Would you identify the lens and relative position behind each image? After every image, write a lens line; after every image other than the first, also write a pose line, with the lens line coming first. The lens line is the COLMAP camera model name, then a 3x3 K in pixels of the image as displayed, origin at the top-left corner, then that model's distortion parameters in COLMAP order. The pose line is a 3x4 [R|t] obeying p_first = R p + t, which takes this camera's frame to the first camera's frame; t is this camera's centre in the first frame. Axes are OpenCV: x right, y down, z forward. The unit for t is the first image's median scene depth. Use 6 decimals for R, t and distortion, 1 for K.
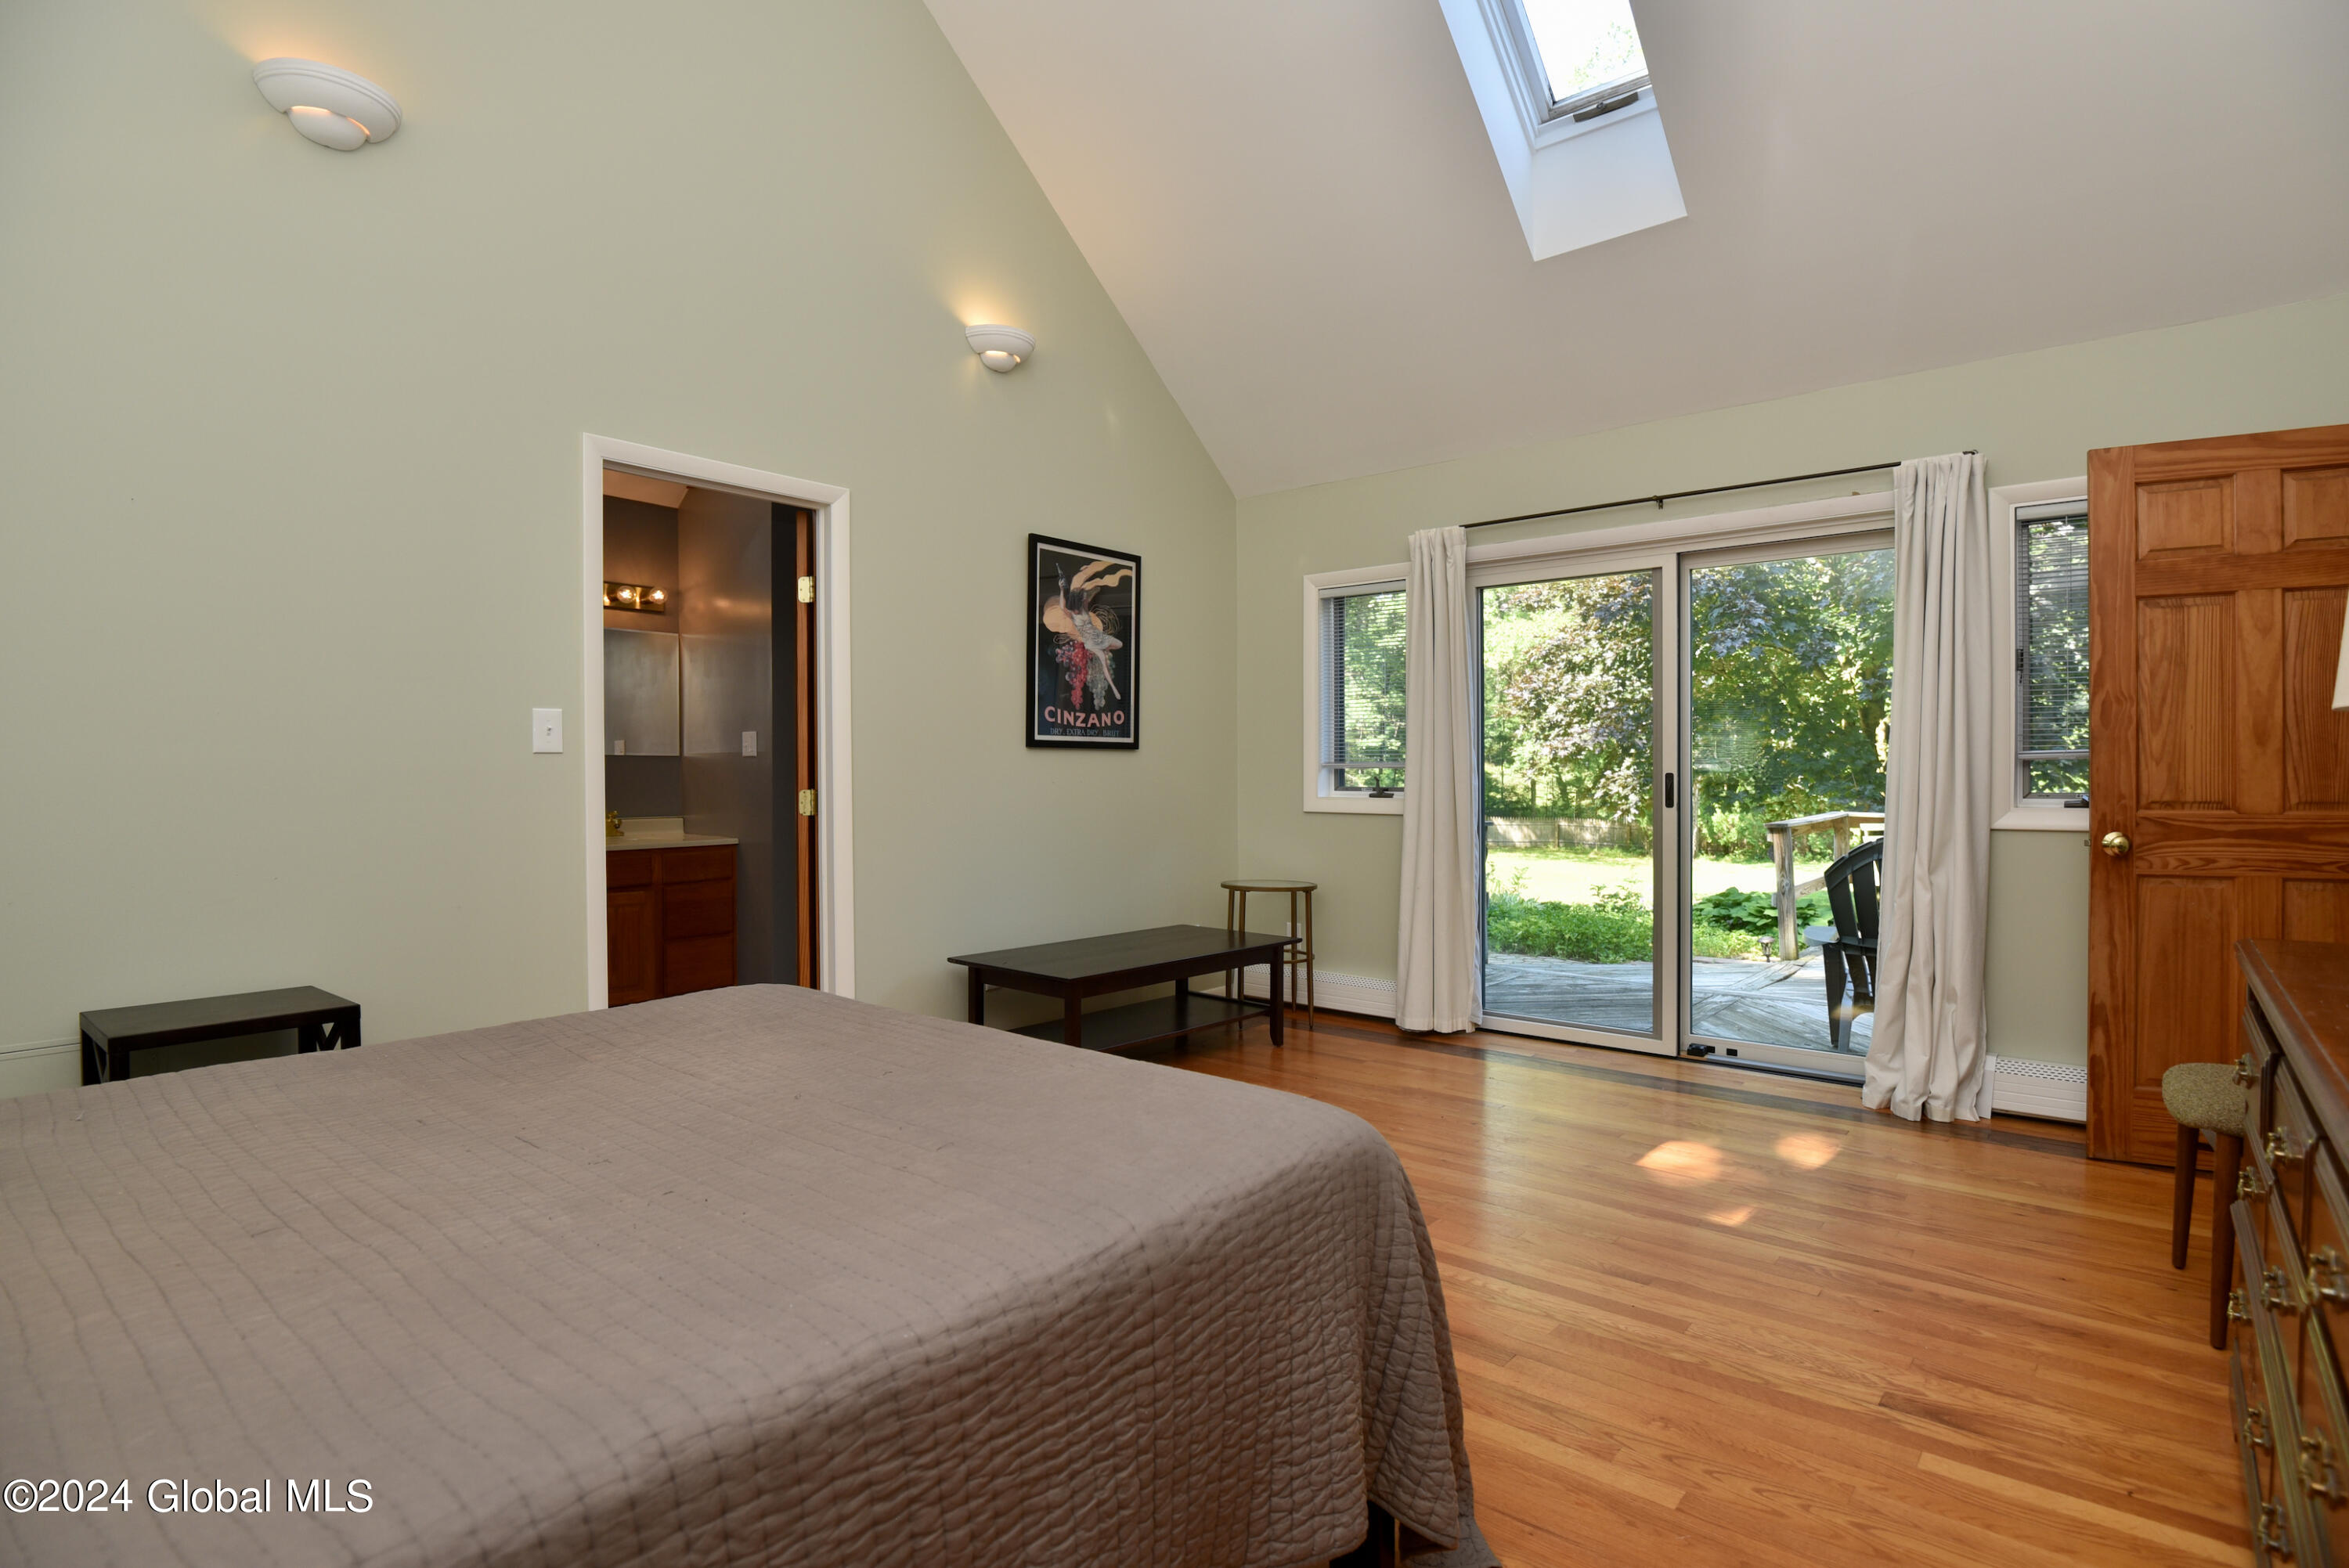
lens RADIAL K [[1159.5, 0, 1189.7], [0, 1159.5, 780.4], [0, 0, 1]] dist [-0.023809, -0.002295]
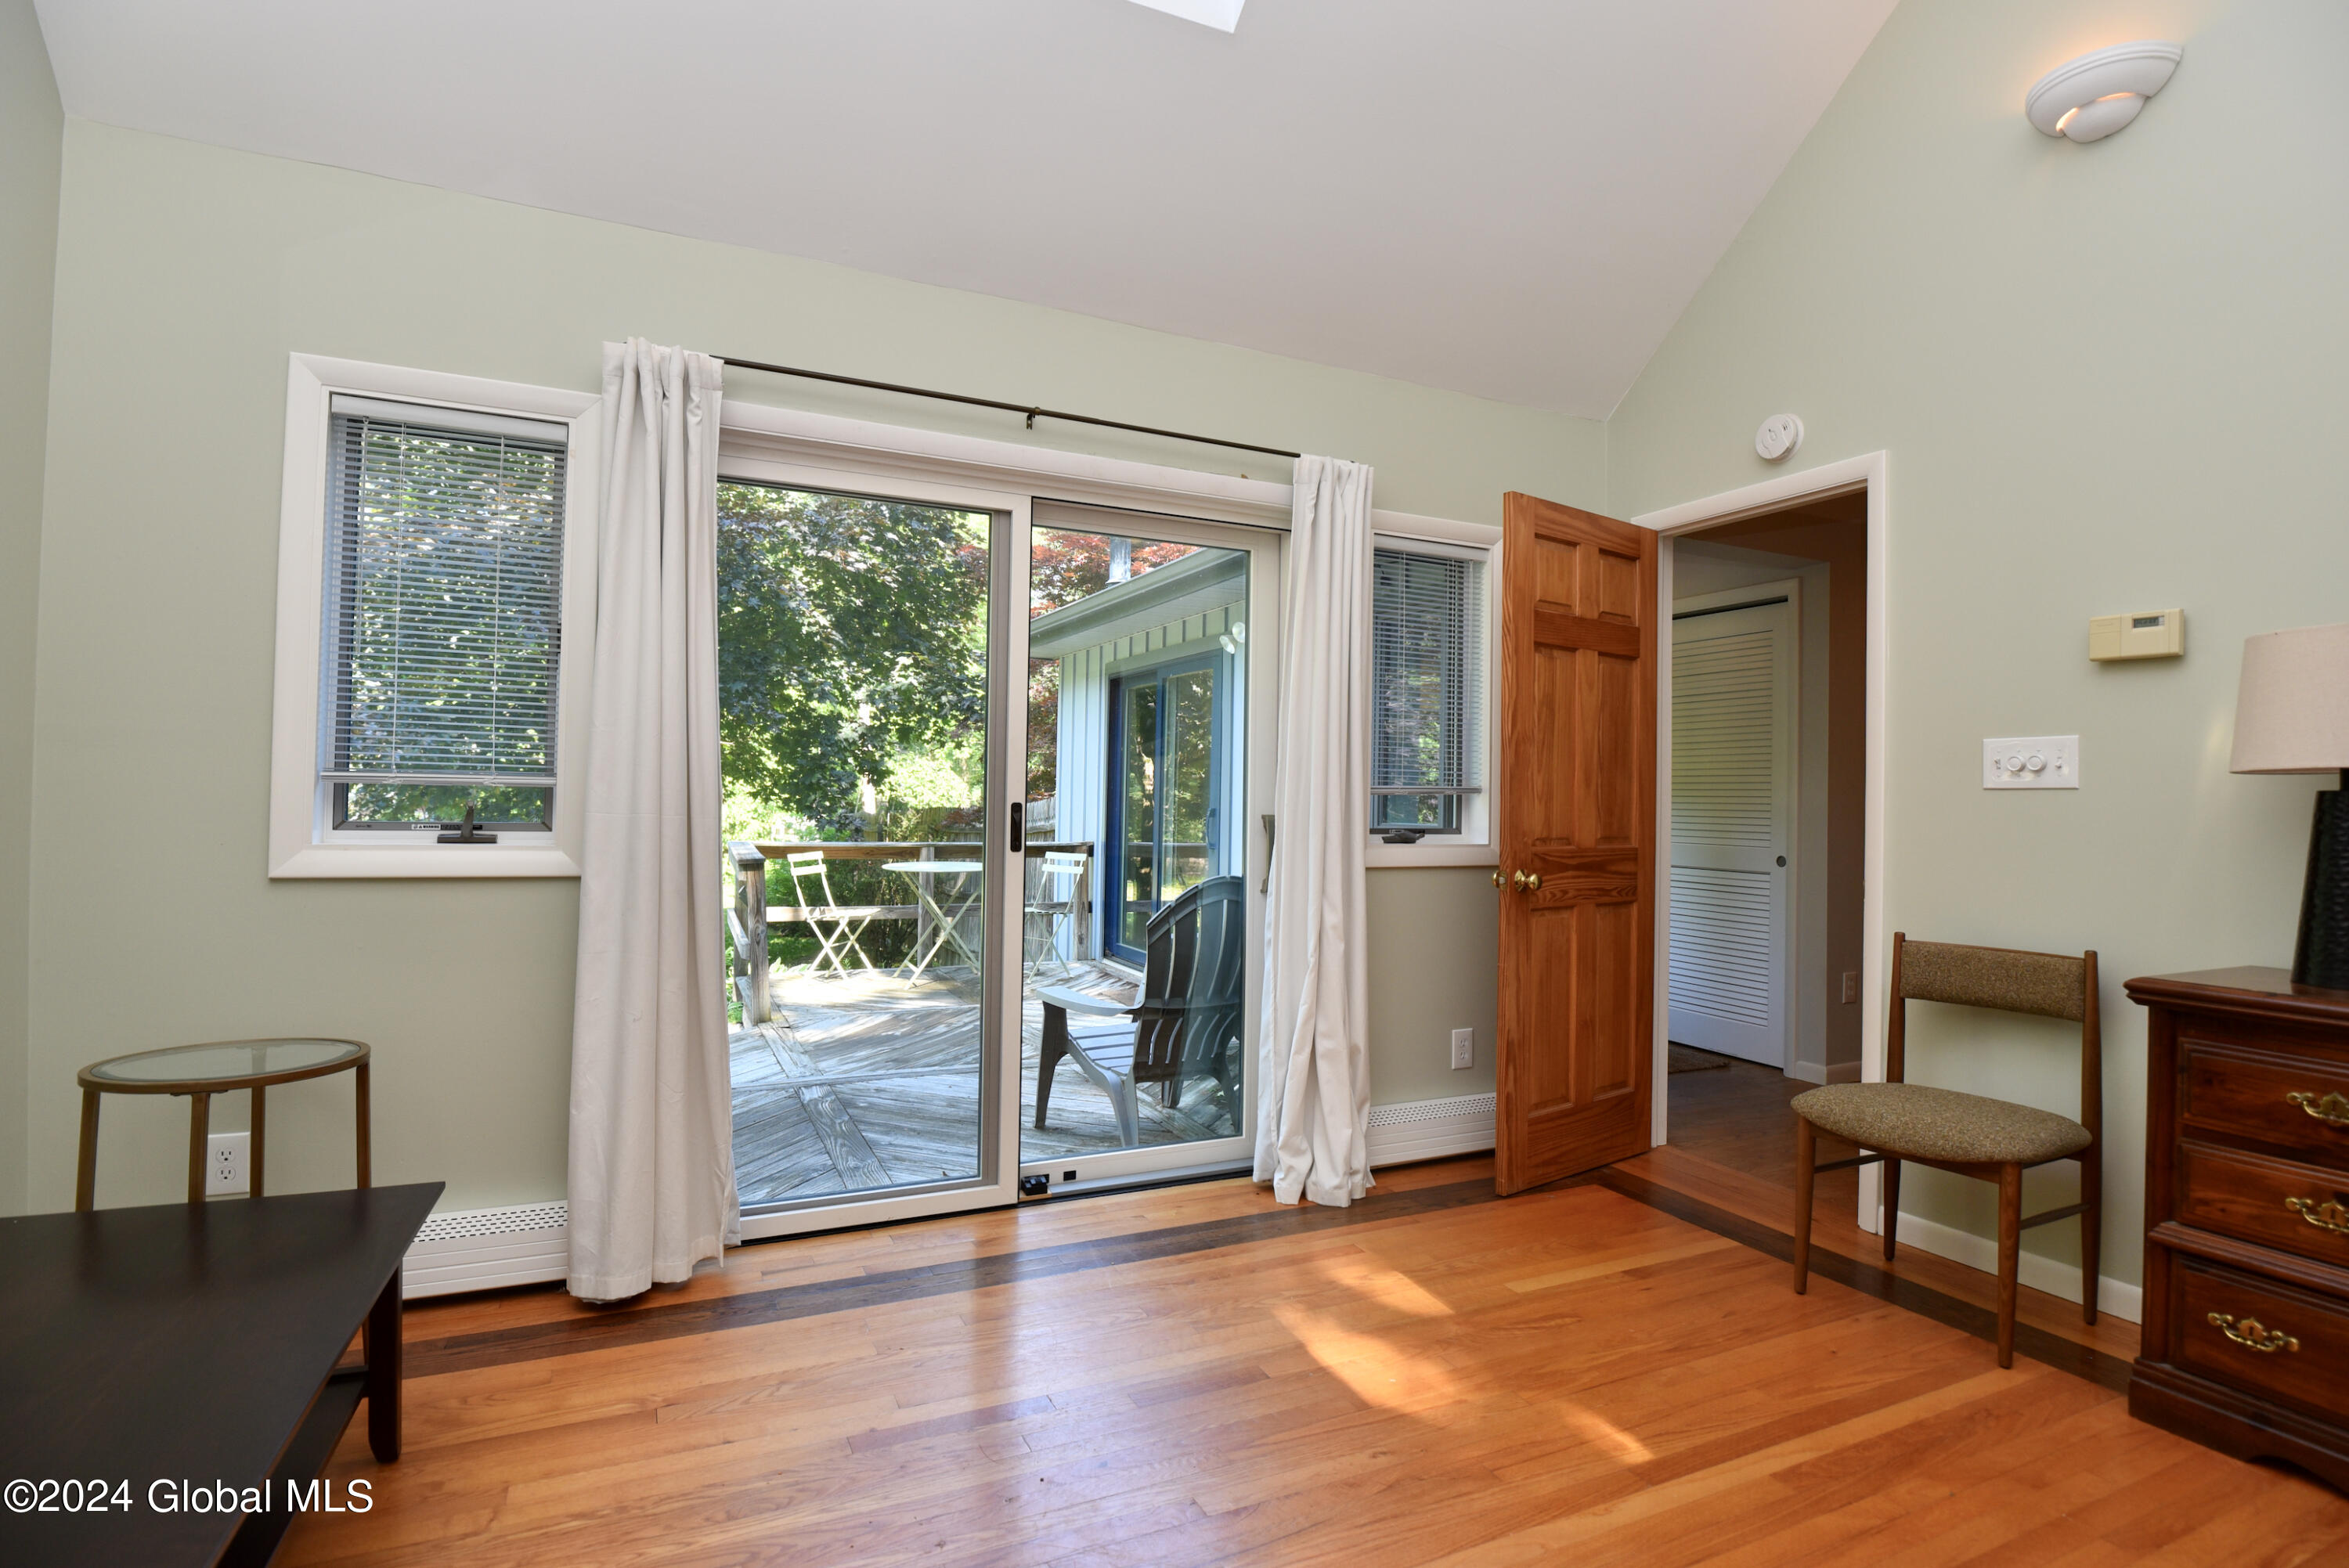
lens RADIAL K [[1159.5, 0, 1189.7], [0, 1159.5, 780.4], [0, 0, 1]] dist [-0.023809, -0.002295]
pose [[0.425569, 0.028544, 0.904476, -0.217944], [-0.009254, 0.999587, -0.027191, -0.002325], [-0.904879, 0.003201, 0.425658, 0.713225]]
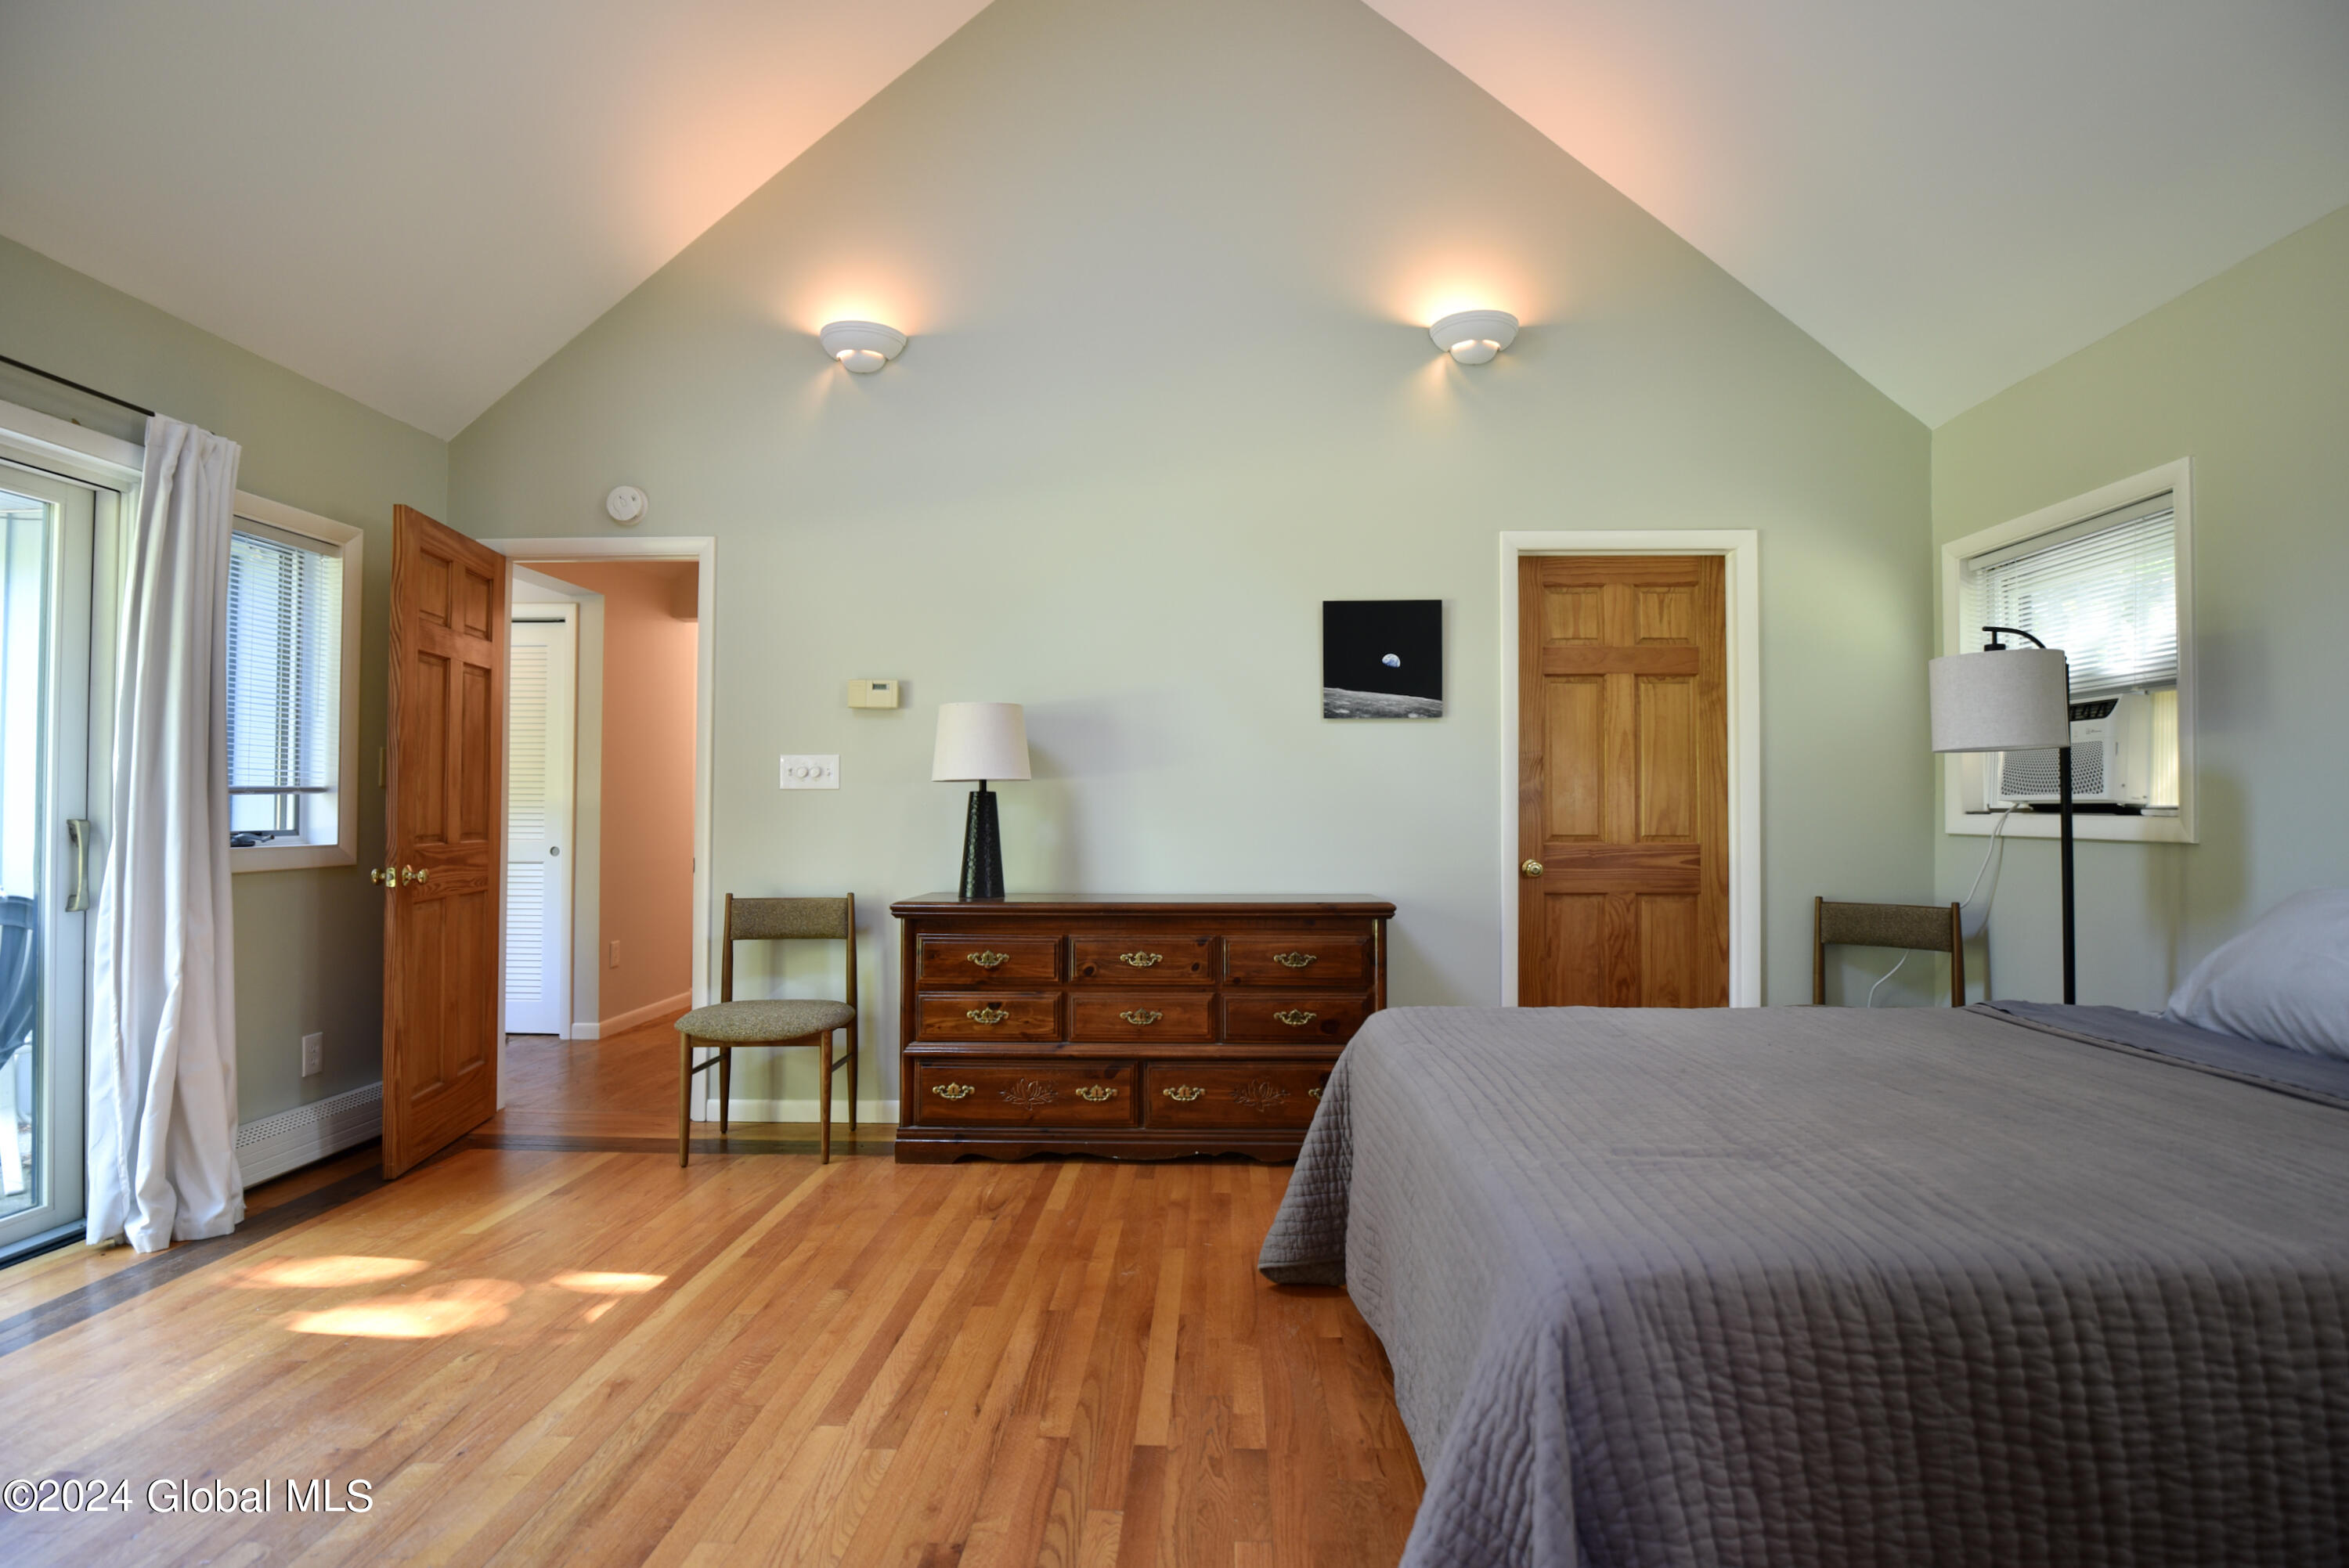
lens RADIAL K [[1159.5, 0, 1189.7], [0, 1159.5, 780.4], [0, 0, 1]] dist [-0.023809, -0.002295]
pose [[-0.608936, 0.023322, 0.792877, -0.424589], [0.009500, 0.999710, -0.022110, -0.002864], [-0.793163, -0.005931, -0.608981, 0.923726]]
